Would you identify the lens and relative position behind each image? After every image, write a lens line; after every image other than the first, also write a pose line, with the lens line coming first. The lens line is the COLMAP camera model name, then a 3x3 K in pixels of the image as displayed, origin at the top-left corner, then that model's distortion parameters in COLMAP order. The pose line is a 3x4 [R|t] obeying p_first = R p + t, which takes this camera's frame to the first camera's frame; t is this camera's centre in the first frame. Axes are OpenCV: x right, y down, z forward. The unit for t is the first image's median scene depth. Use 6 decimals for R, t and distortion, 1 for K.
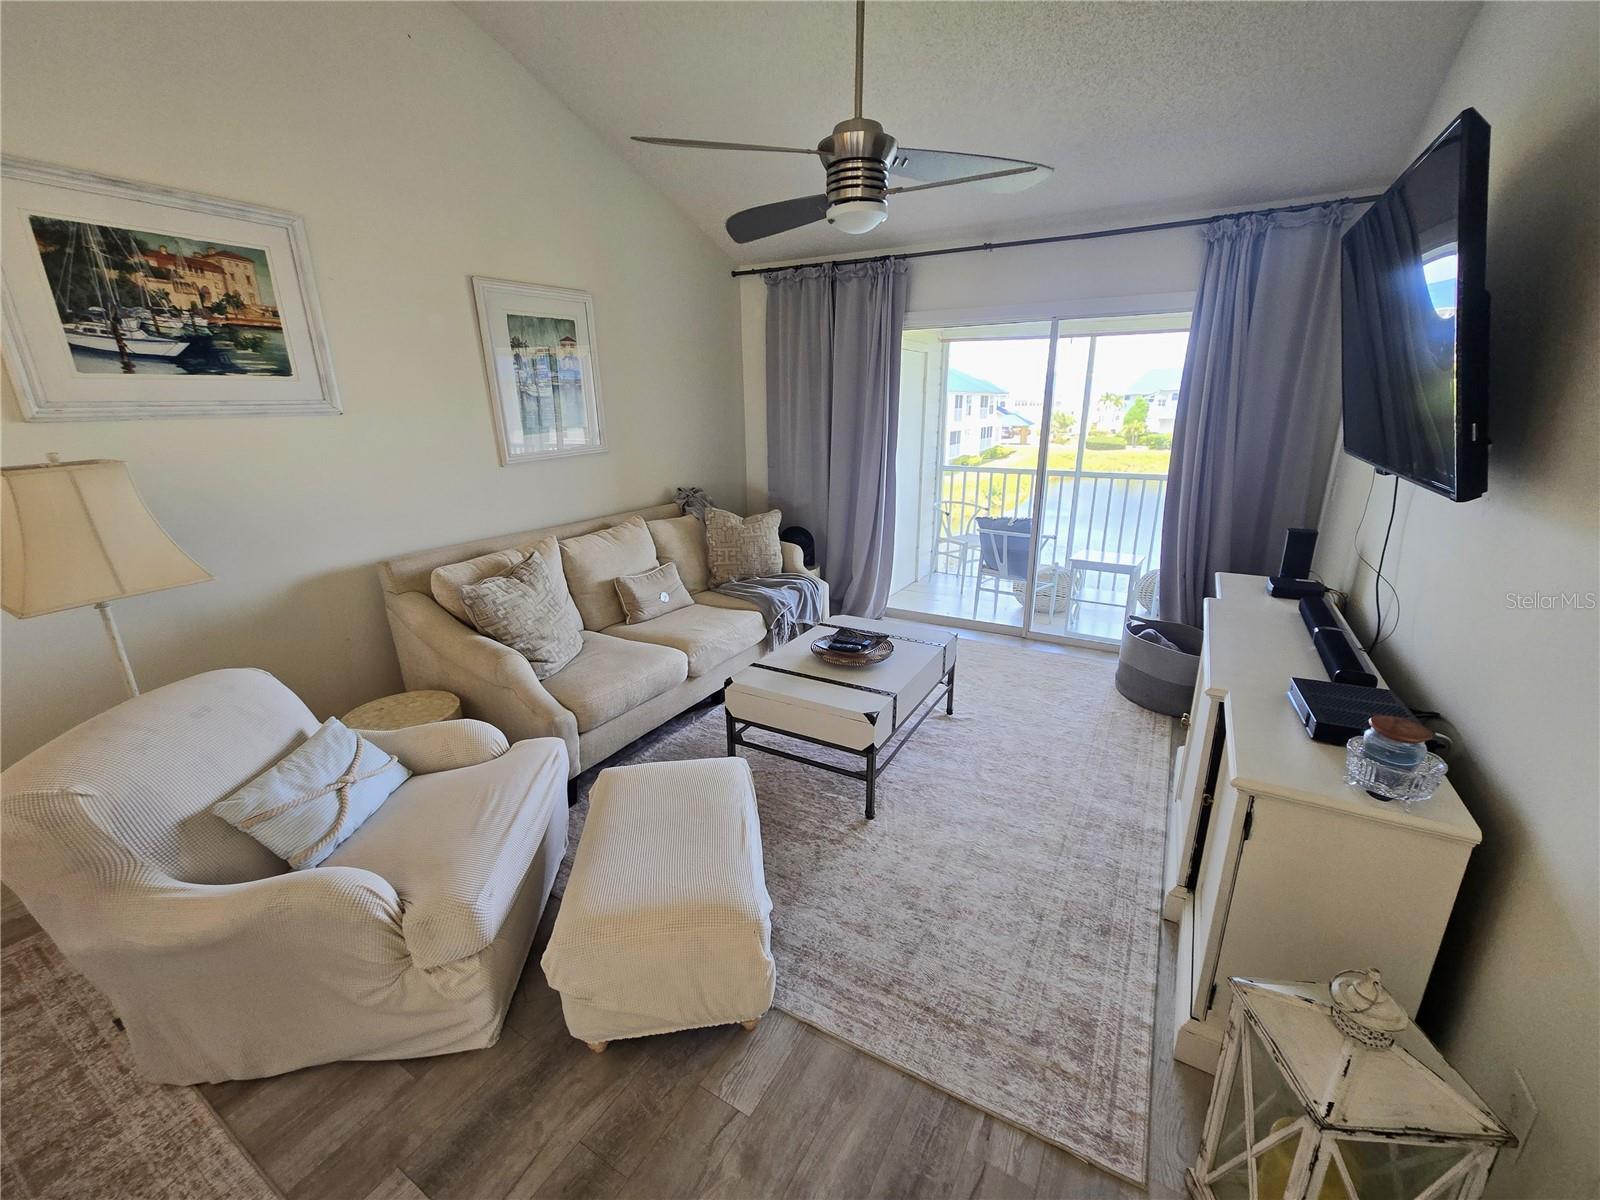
lens RADIAL K [[654.5, 0, 807.0], [0, 654.5, 598.5], [0, 0, 1]] dist [-0.002612, 0.000870]
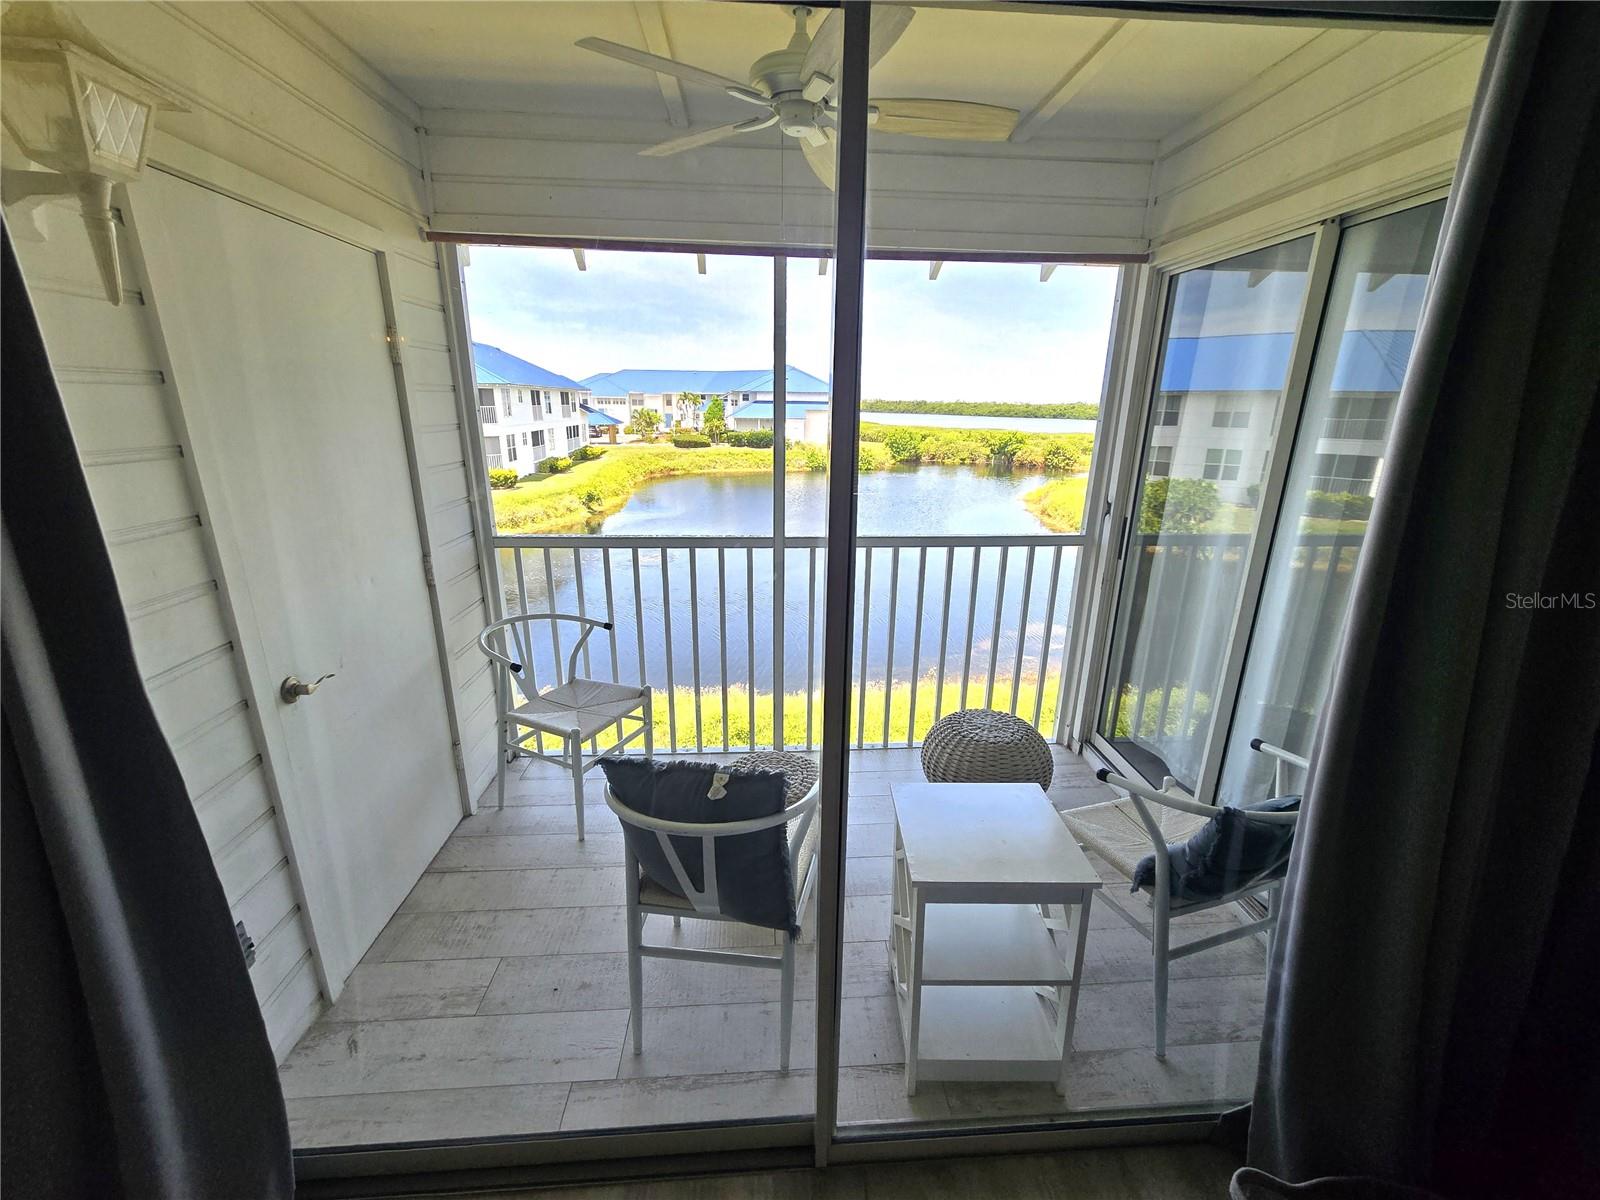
lens RADIAL K [[654.5, 0, 802.6], [0, 654.5, 598.1], [0, 0, 1]] dist [-0.002612, 0.000870]
pose [[0.831776, -0.144352, 0.536014, 0.260493], [0.142981, 0.988729, 0.044397, -0.286103], [-0.536381, 0.039712, 0.843041, 0.968552]]
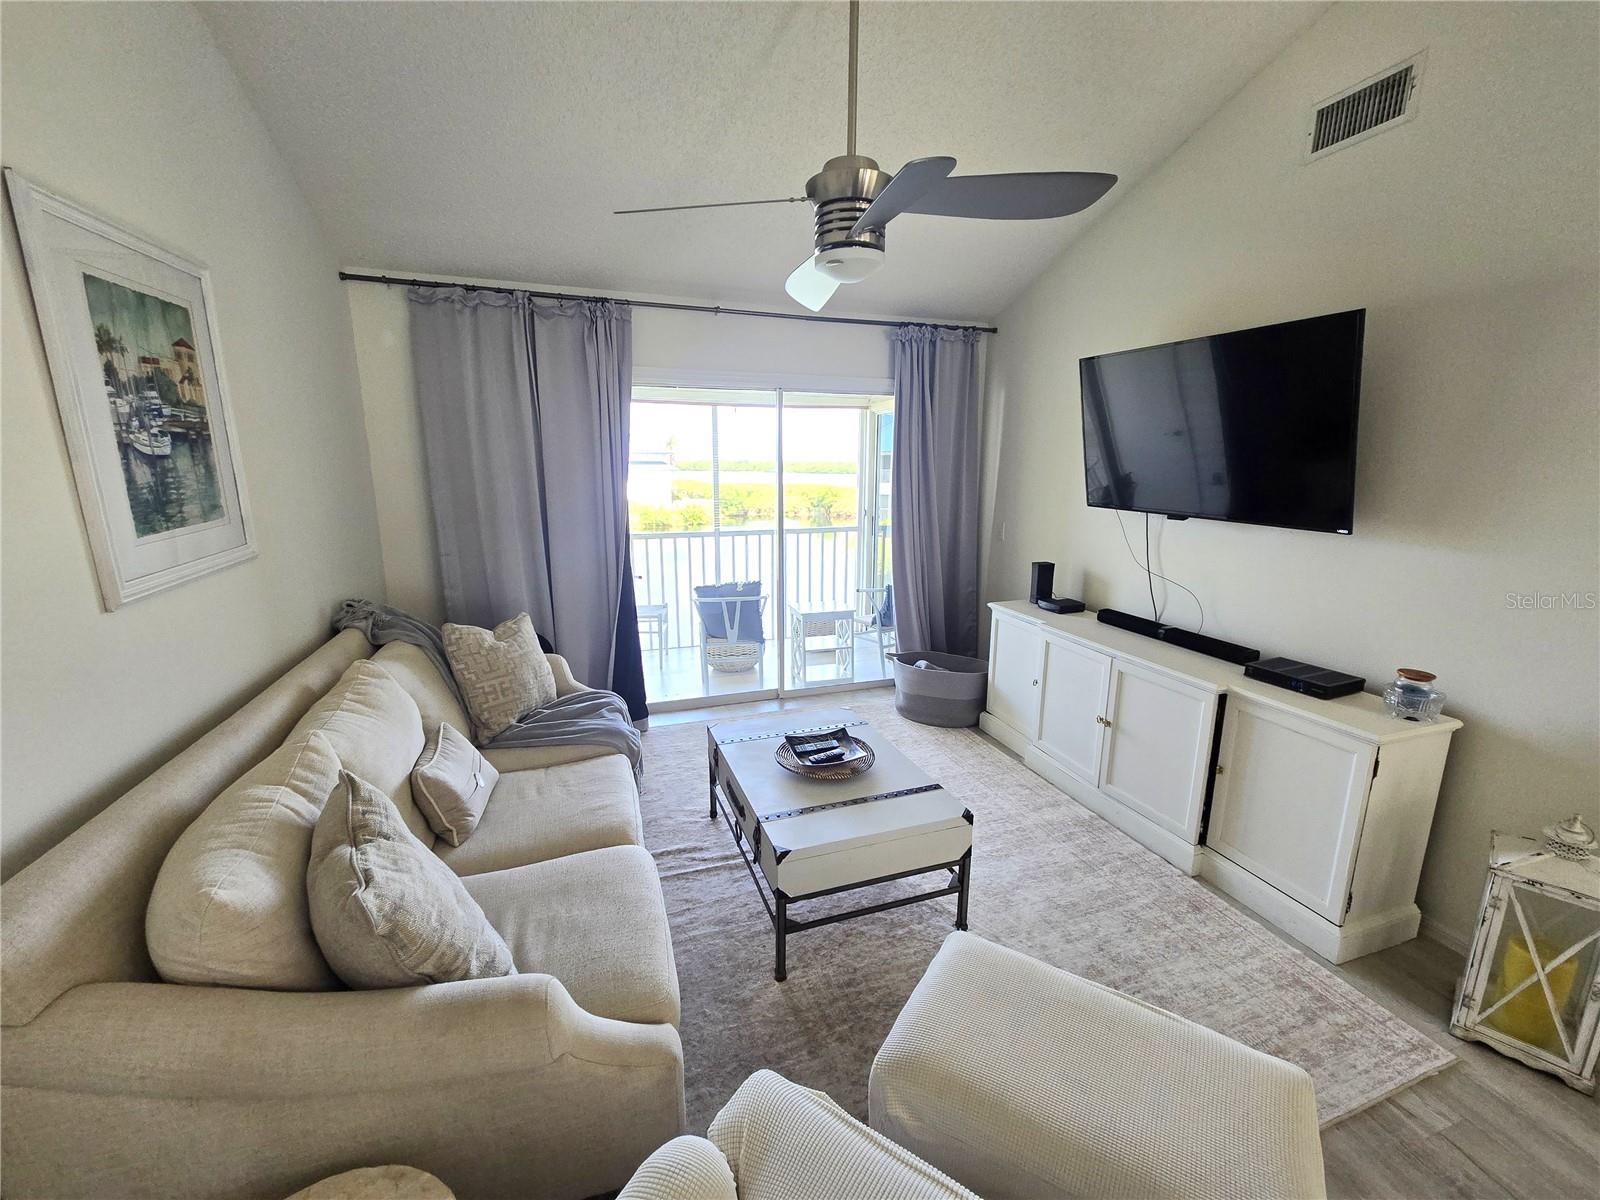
lens RADIAL K [[654.5, 0, 801.3], [0, 654.5, 599.5], [0, 0, 1]] dist [-0.002612, 0.000870]
pose [[0.660898, -0.145257, 0.736284, -0.476283], [0.207453, 0.978221, 0.006775, -0.116093], [-0.721233, 0.148267, 0.676639, 0.368524]]
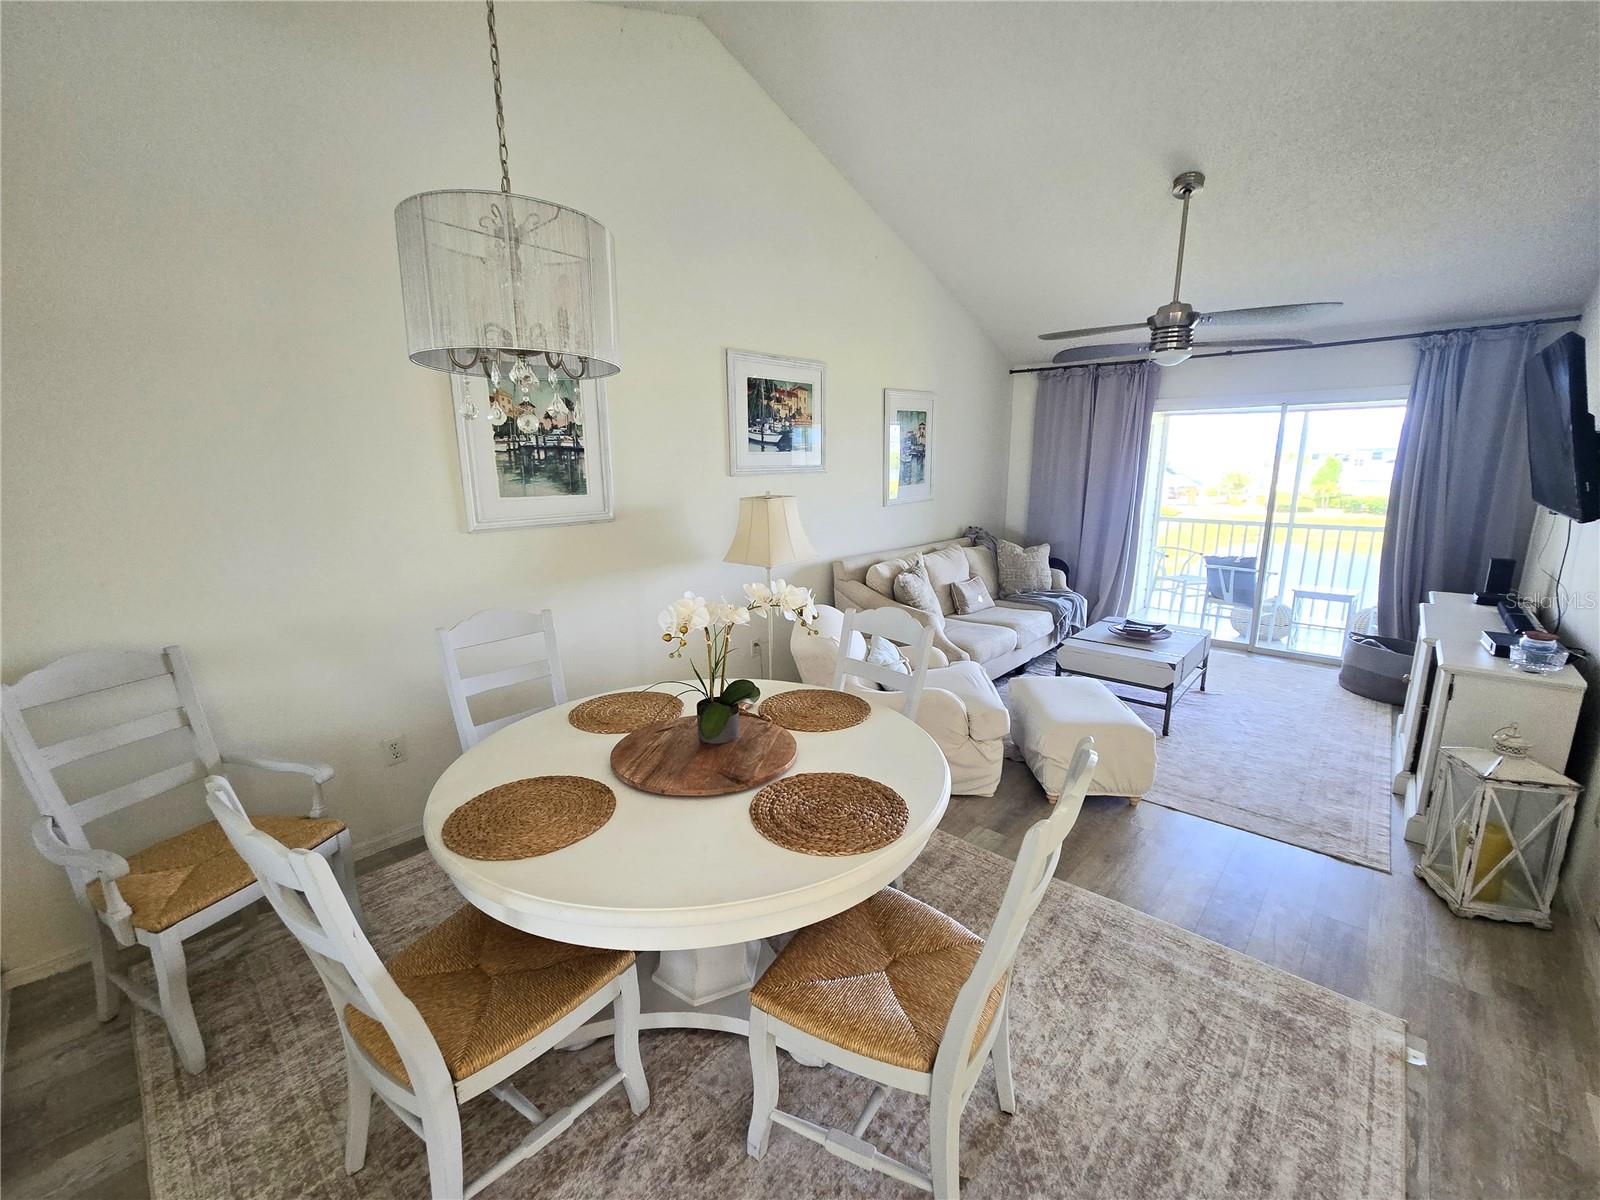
lens RADIAL K [[654.5, 0, 808.4], [0, 654.5, 599.7], [0, 0, 1]] dist [-0.002612, 0.000870]
pose [[0.978241, 0.044677, -0.202606, -0.316627], [-0.061135, 0.995254, -0.075711, 0.140494], [0.198262, 0.086450, 0.976329, -0.507182]]
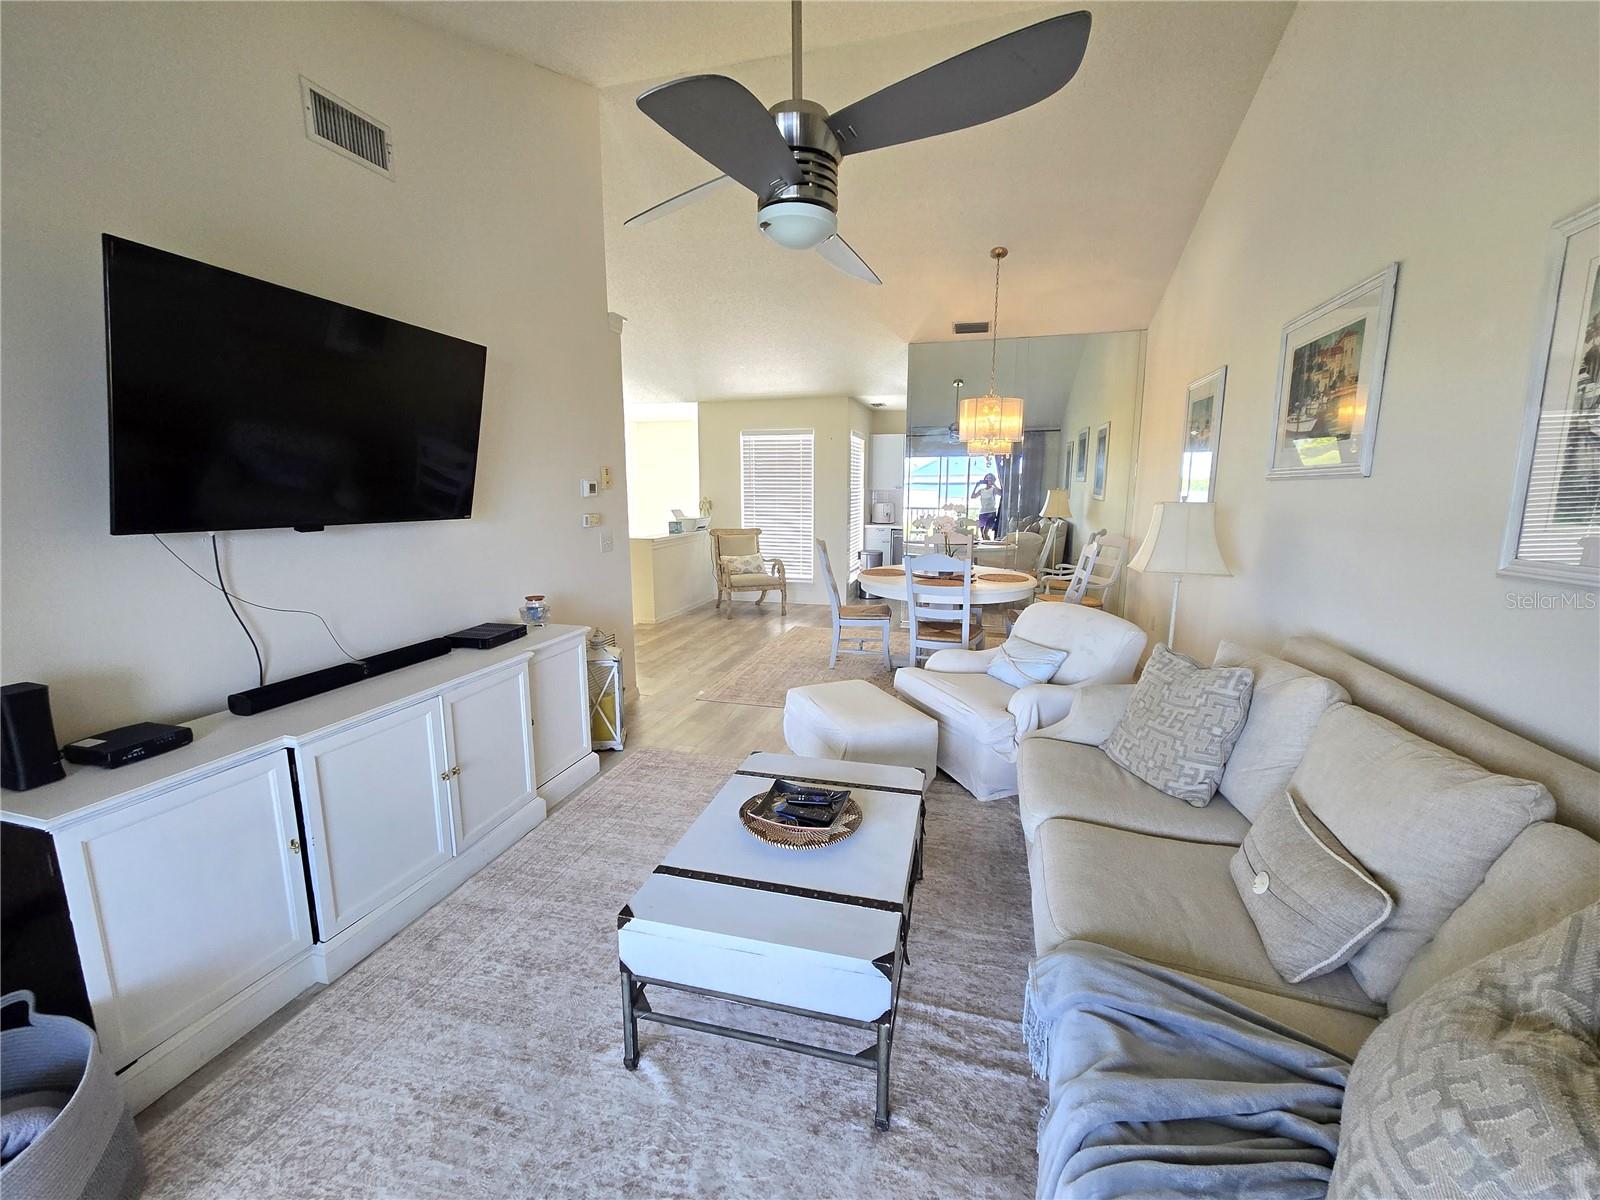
lens RADIAL K [[654.5, 0, 803.0], [0, 654.5, 596.7], [0, 0, 1]] dist [-0.002612, 0.000870]
pose [[-0.967291, 0.050067, -0.248680, 0.198000], [-0.066885, 0.895300, 0.440413, -0.377141], [0.244693, 0.442641, -0.862667, 1.306028]]
